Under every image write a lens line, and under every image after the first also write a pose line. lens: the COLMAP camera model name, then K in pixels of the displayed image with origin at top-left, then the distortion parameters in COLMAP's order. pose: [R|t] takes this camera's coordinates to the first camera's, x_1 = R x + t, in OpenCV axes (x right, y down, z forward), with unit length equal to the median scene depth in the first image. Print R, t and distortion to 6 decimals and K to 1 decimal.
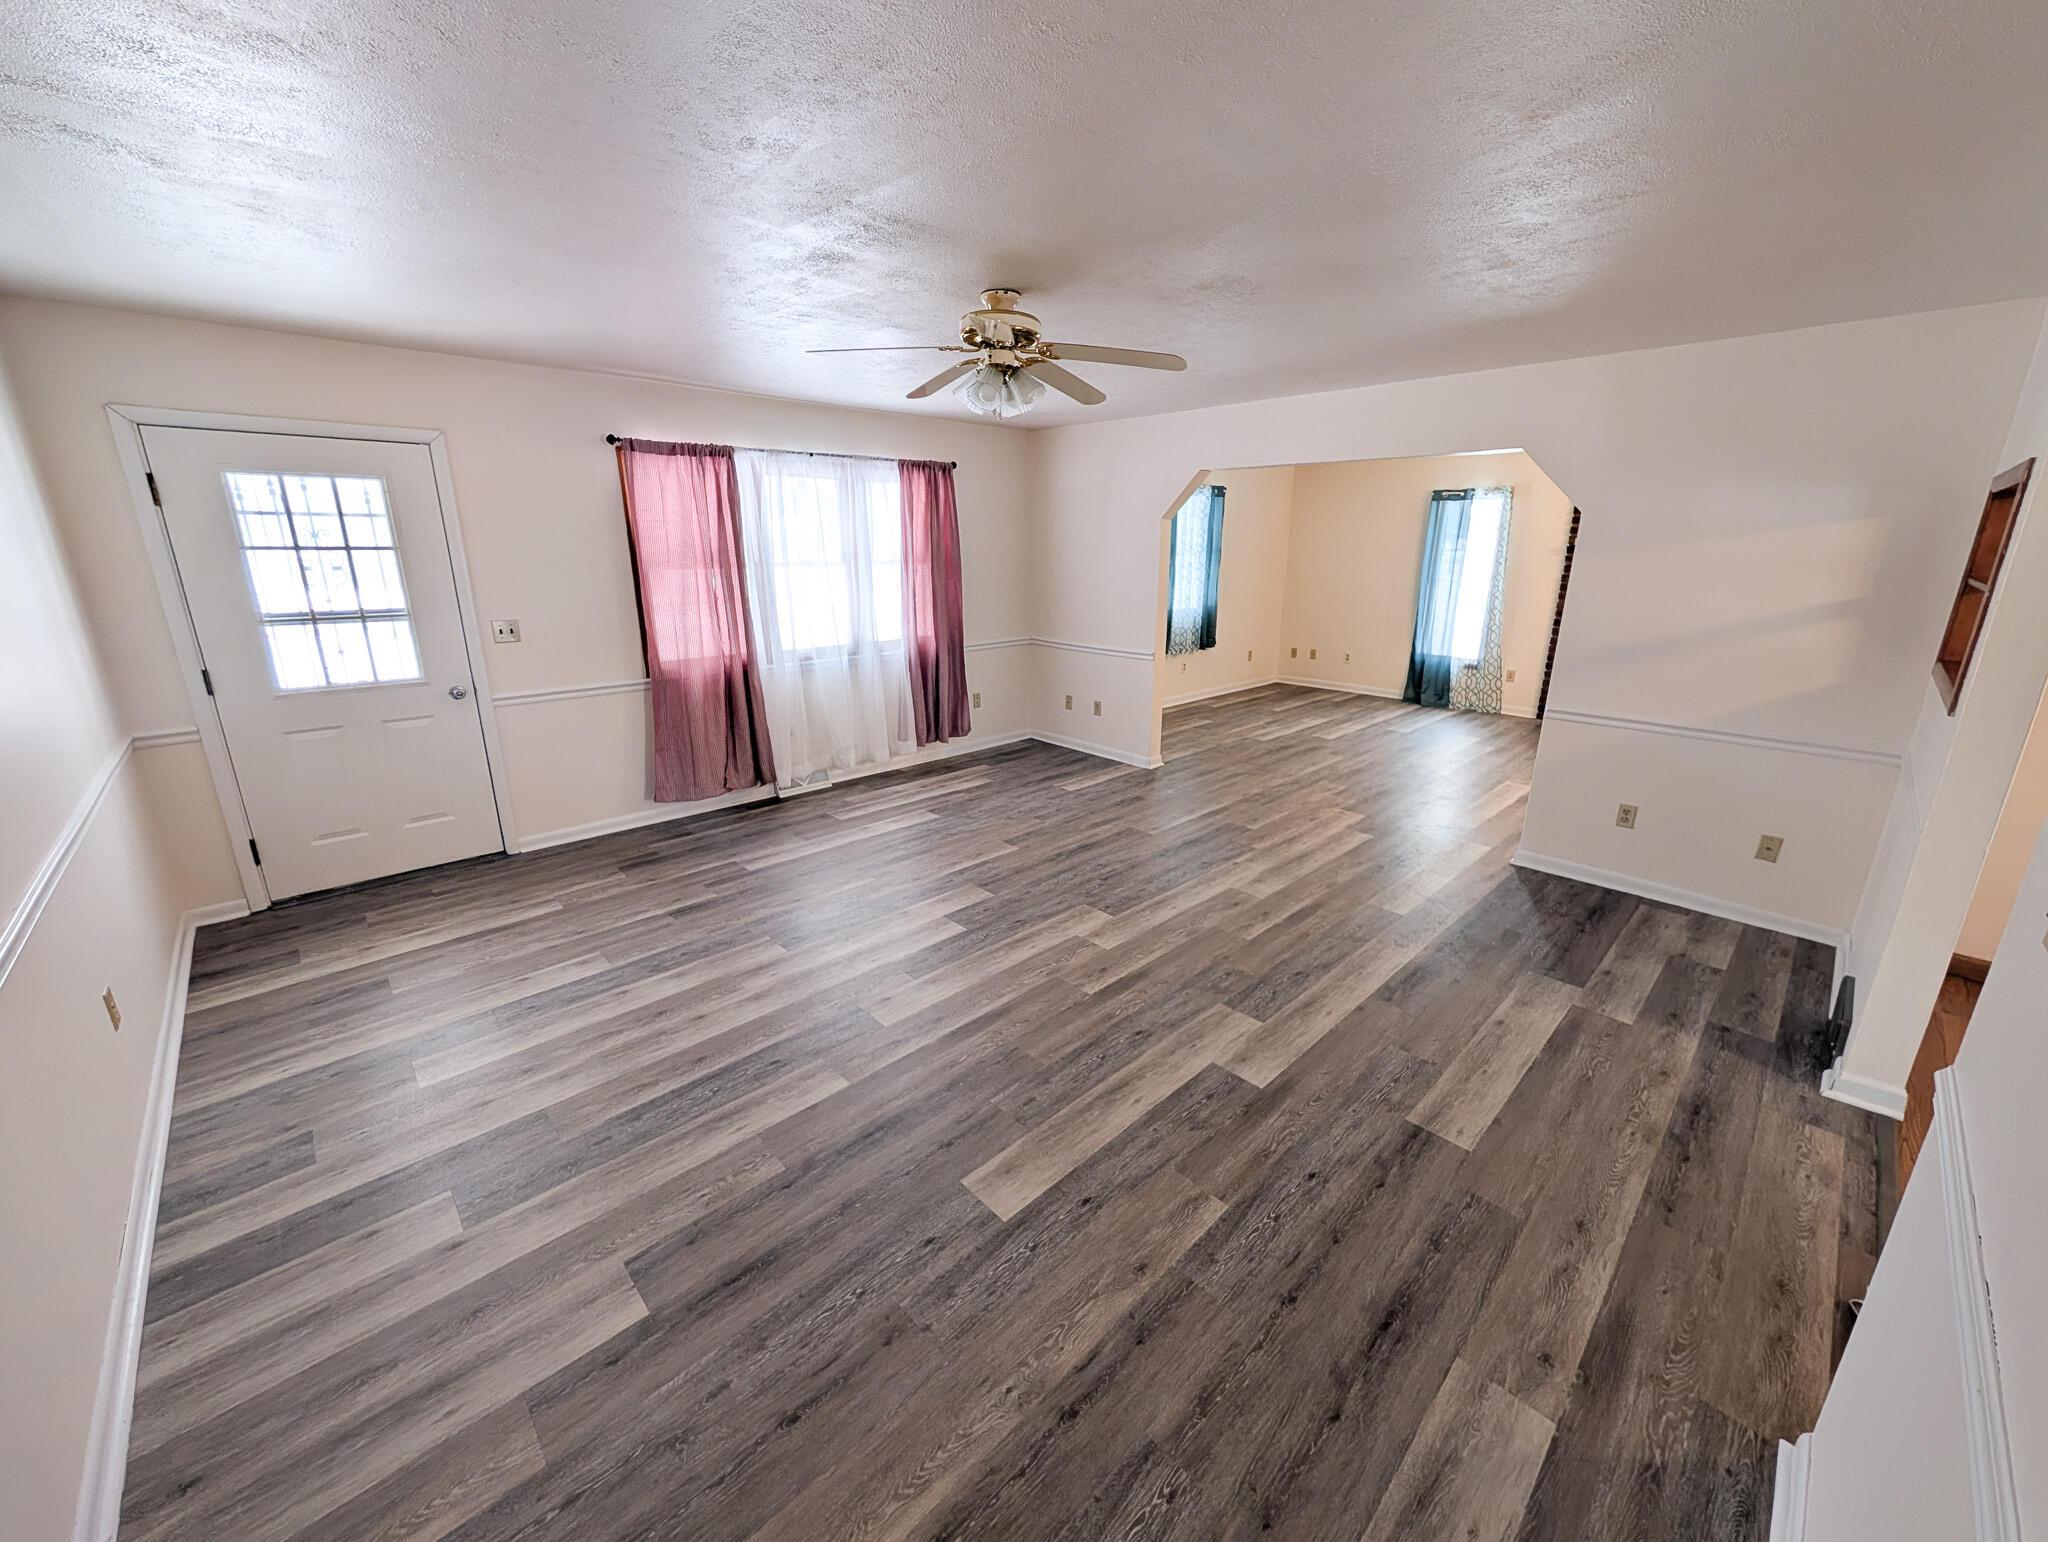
lens RADIAL K [[775.4, 0, 1032.3], [0, 775.4, 771.9], [0, 0, 1]] dist [-0.000571, 0.000440]
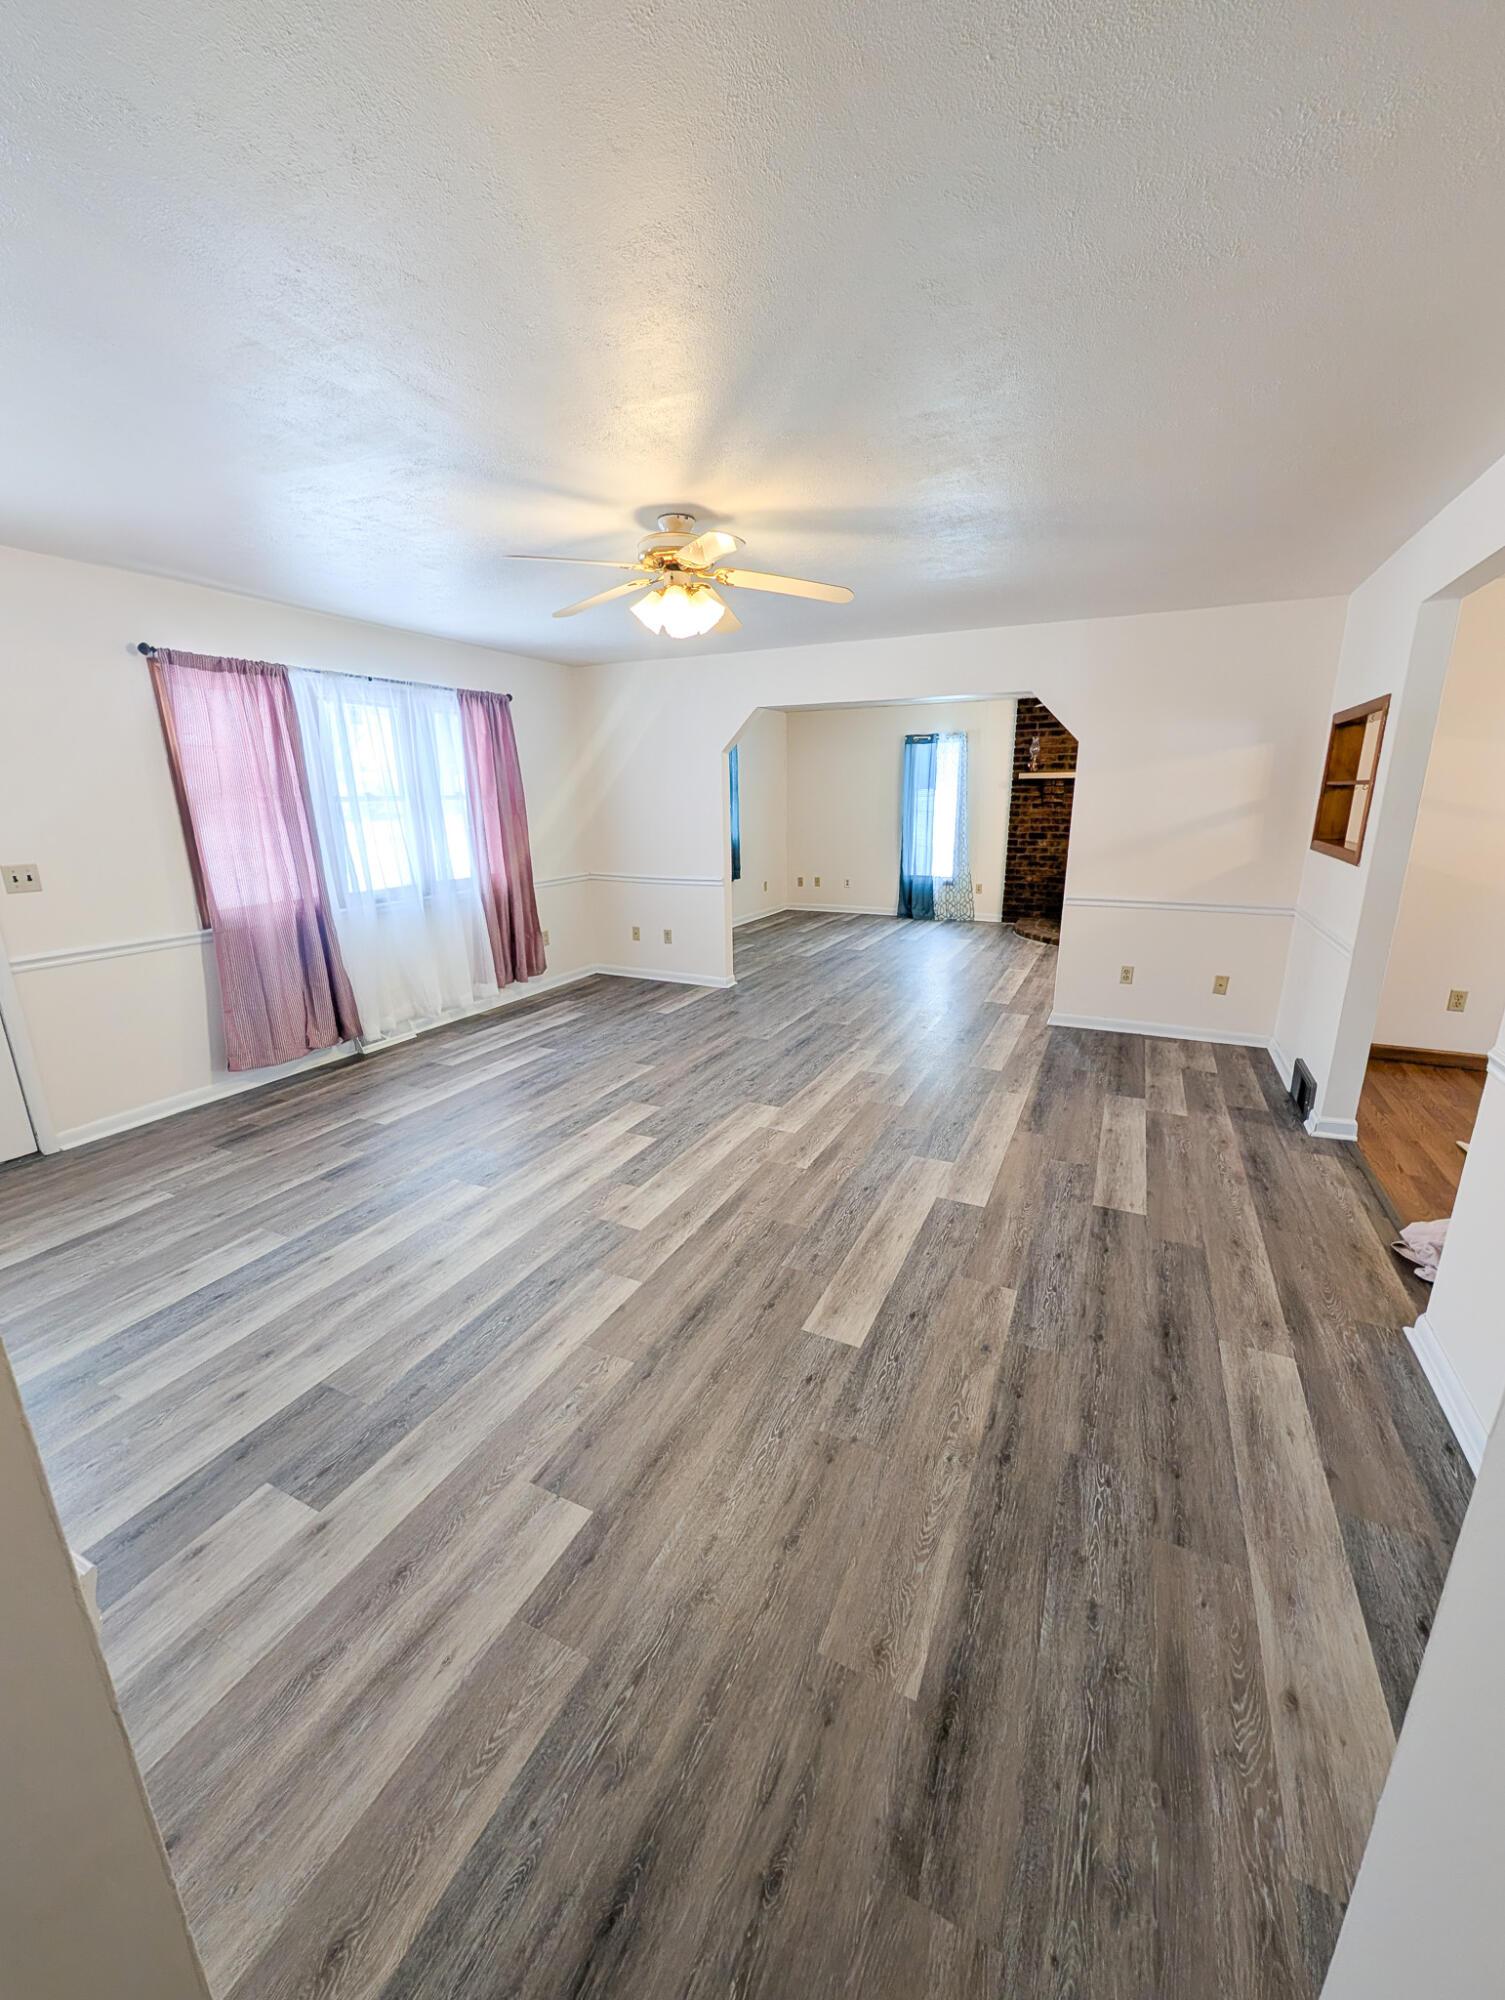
lens RADIAL K [[757.2, 0, 748.5], [0, 757.2, 1018.5], [0, 0, 1]] dist [-0.000571, 0.000440]
pose [[0.937357, -0.110397, 0.330414, -0.322434], [0.111848, 0.993617, 0.014682, 0.049245], [-0.329926, 0.023194, 0.943722, 0.008391]]
